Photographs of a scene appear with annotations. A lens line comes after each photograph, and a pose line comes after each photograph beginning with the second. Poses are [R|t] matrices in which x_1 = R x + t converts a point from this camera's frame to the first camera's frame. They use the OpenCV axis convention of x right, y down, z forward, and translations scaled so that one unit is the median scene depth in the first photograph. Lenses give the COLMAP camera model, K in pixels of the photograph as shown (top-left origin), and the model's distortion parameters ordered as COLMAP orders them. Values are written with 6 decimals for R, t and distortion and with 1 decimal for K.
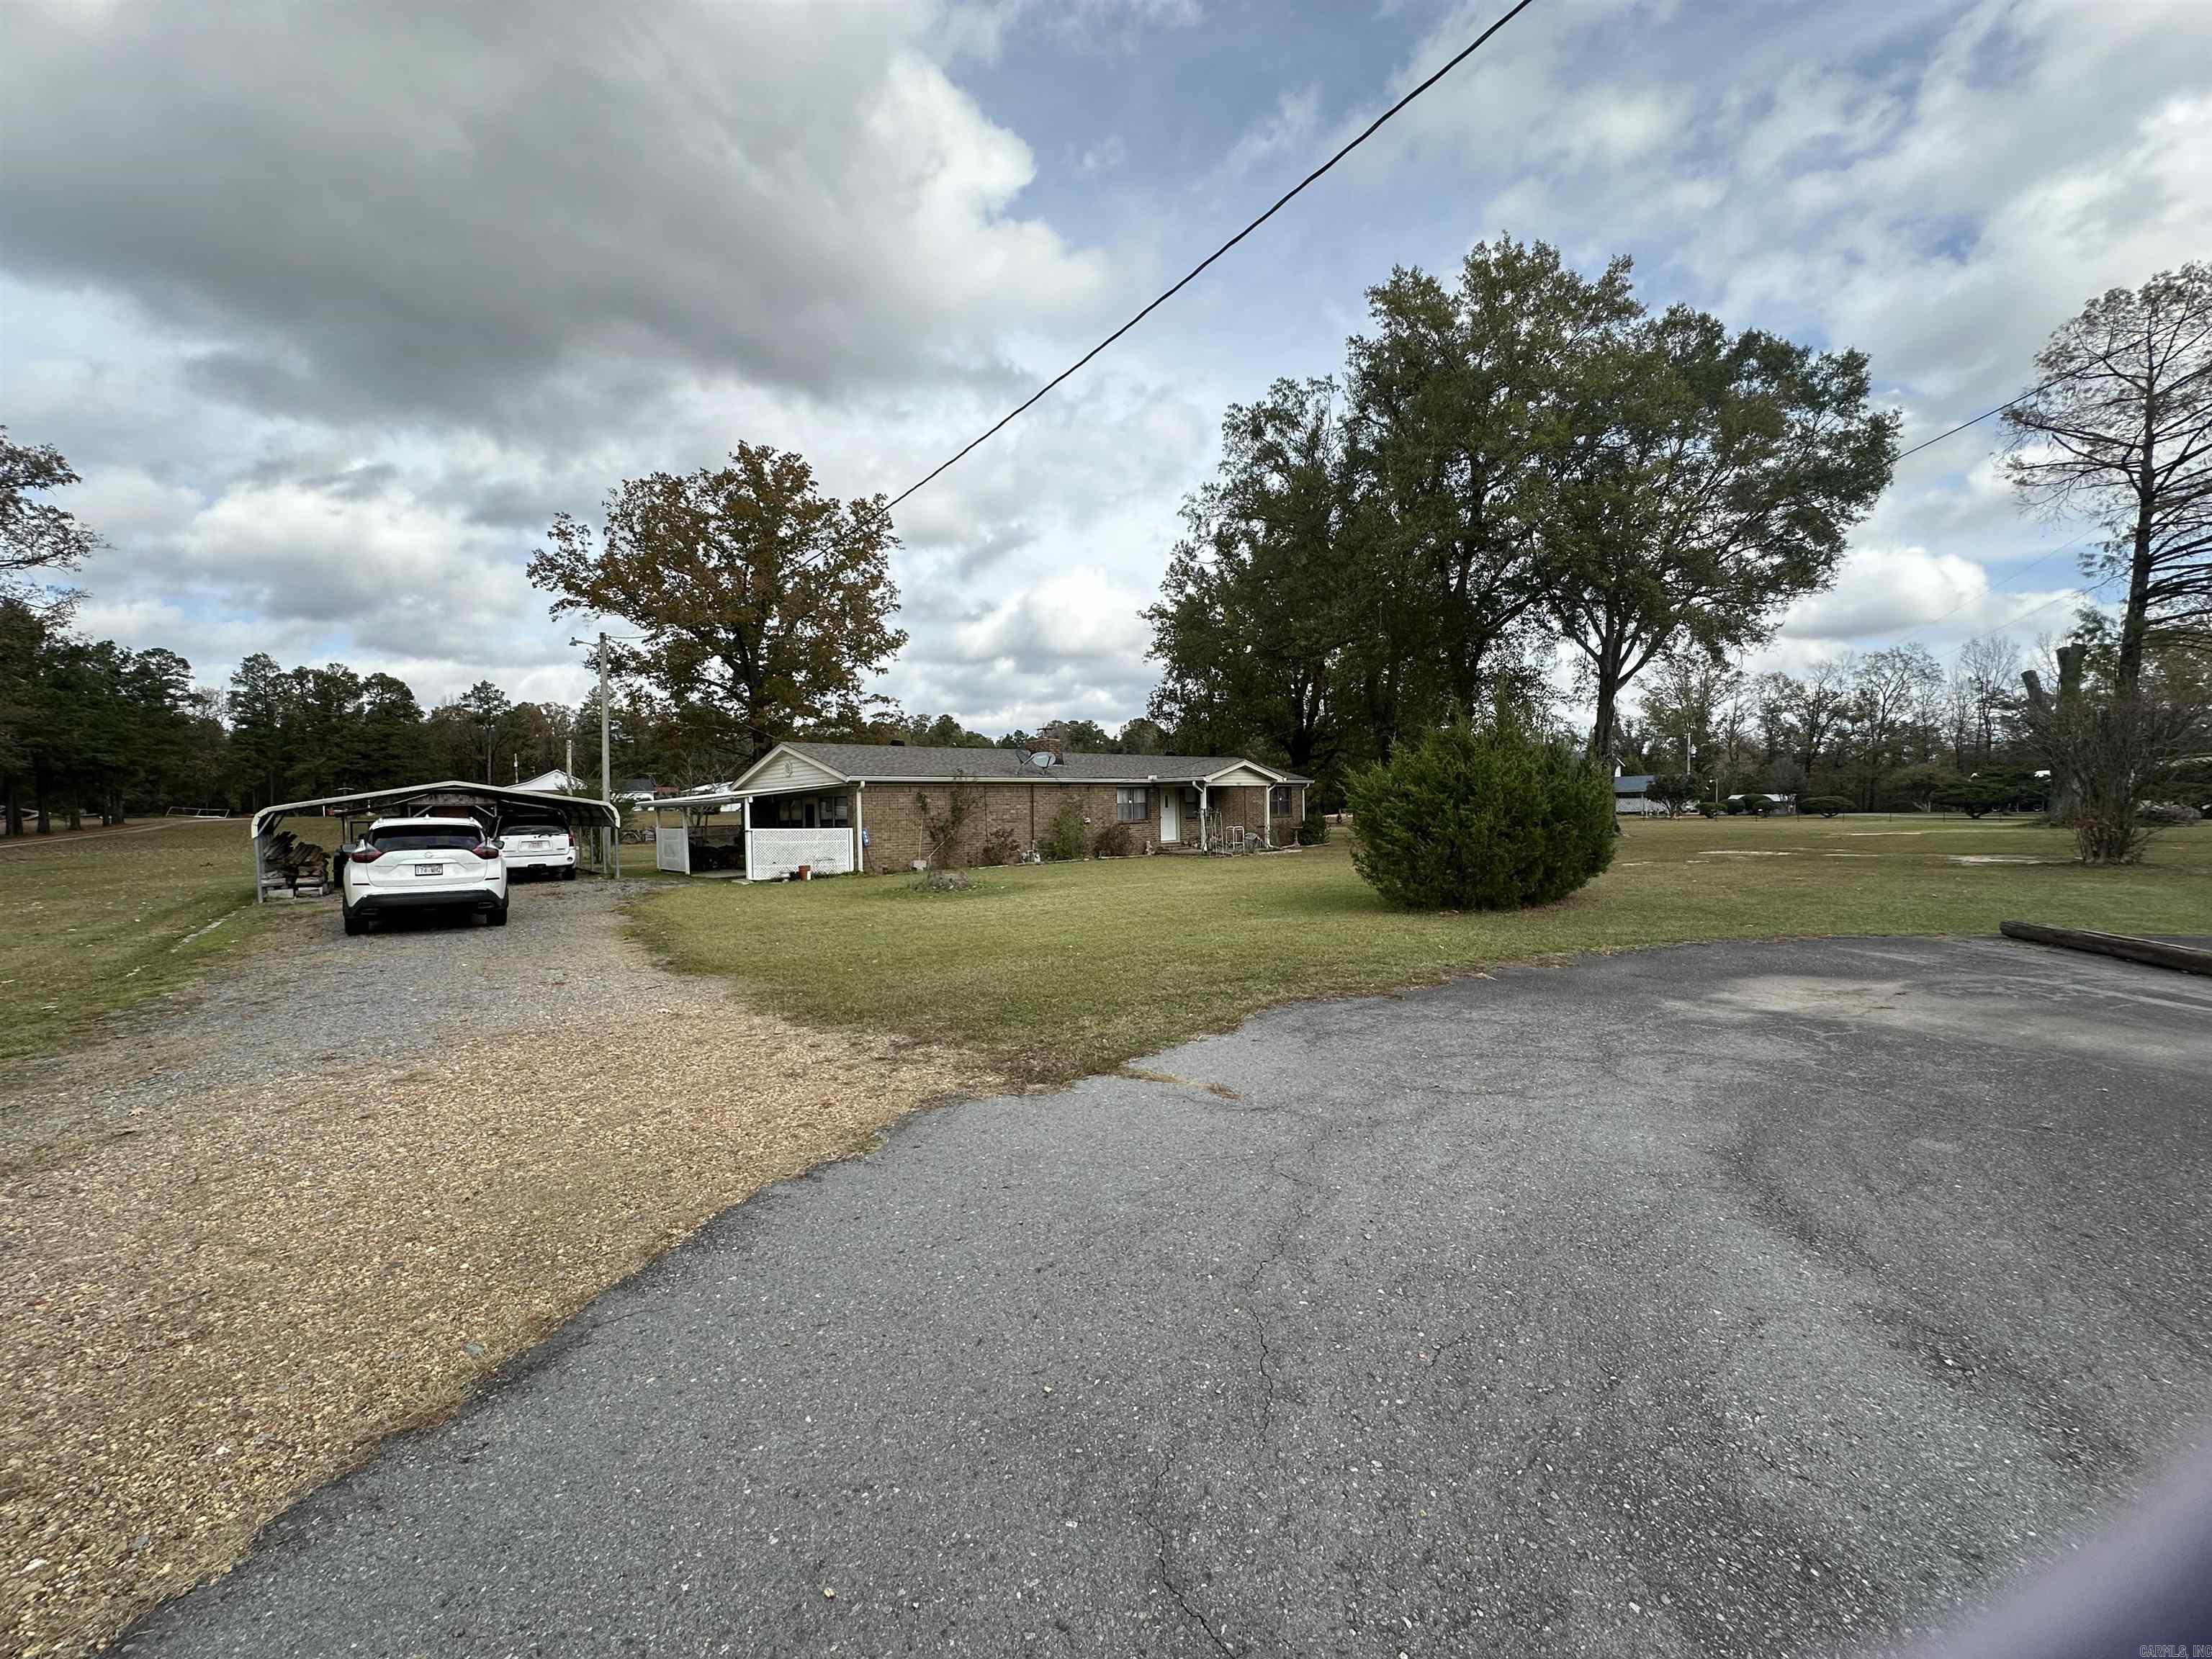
lens RADIAL K [[888.8, 0, 1111.3], [0, 888.8, 832.5], [0, 0, 1]] dist [0.000533, 0.000275]
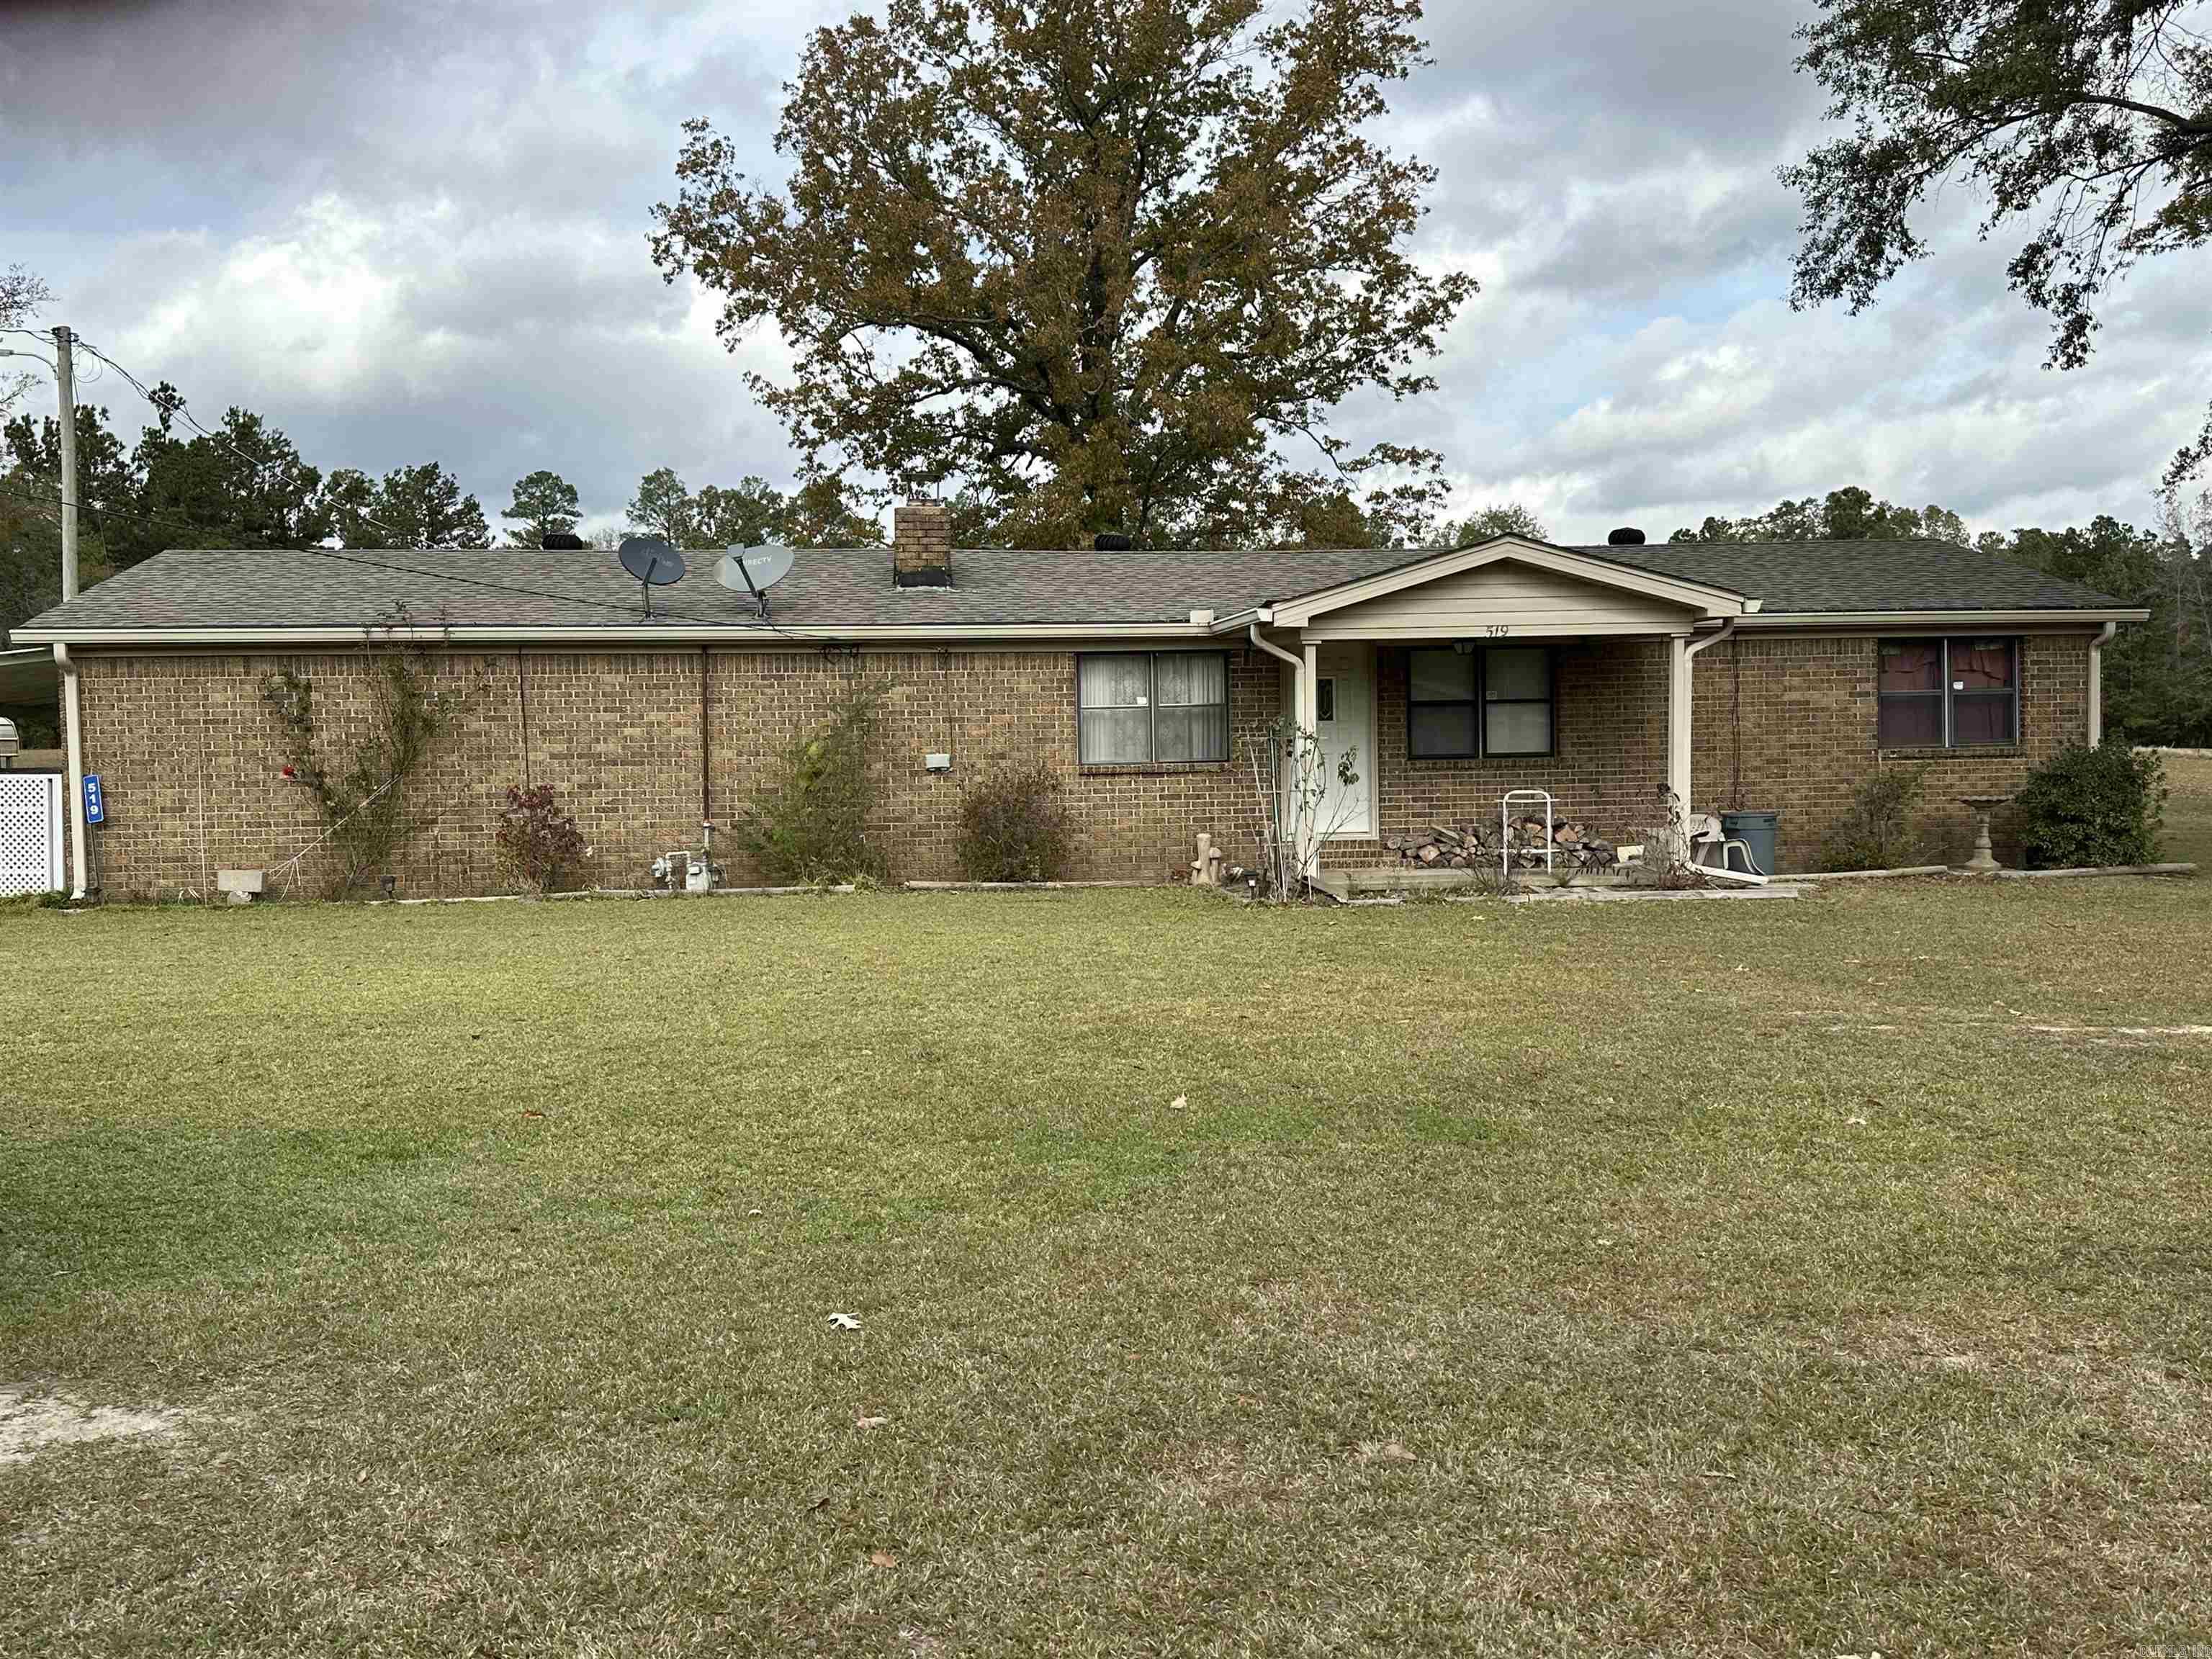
lens RADIAL K [[1903.1, 0, 1098.4], [0, 1903.1, 832.8], [0, 0, 1]] dist [0.166960, -0.293089]
pose [[0.791082, 0.036400, -0.610626, 0.431143], [-0.018229, 0.999187, 0.035946, -0.014266], [0.611438, -0.017305, 0.791103, 0.518042]]
